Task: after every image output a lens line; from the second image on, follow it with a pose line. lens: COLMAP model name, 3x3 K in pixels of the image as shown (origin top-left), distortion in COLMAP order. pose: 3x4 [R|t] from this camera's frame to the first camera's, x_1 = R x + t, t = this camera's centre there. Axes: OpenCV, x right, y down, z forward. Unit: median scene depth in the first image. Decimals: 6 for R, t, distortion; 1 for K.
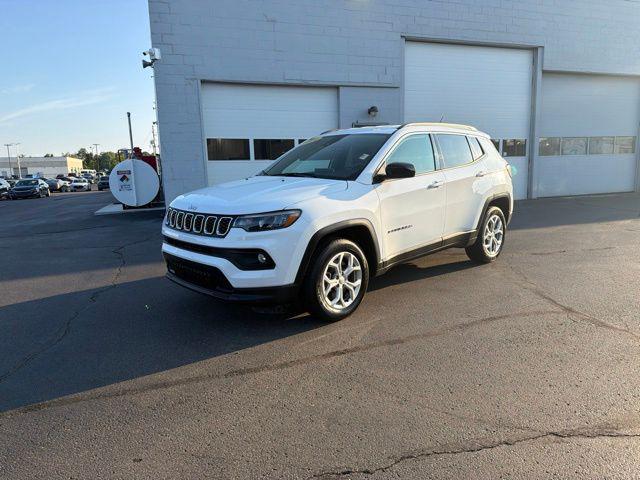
lens RADIAL K [[447.1, 0, 322.0], [0, 447.1, 240.5], [0, 0, 1]] dist [0.081882, -0.113204]
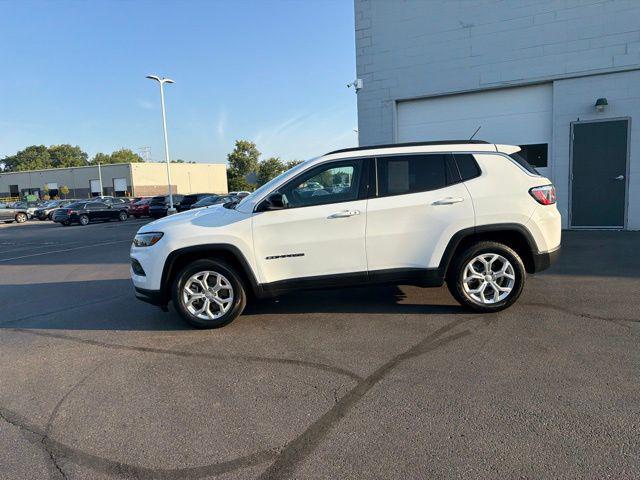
lens RADIAL K [[447.1, 0, 322.0], [0, 447.1, 240.5], [0, 0, 1]] dist [0.081882, -0.113204]
pose [[0.708257, 0.080531, -0.701346, 0.904008], [-0.086022, 0.995914, 0.027485, -0.093041], [0.700694, 0.040865, 0.712291, 0.315103]]
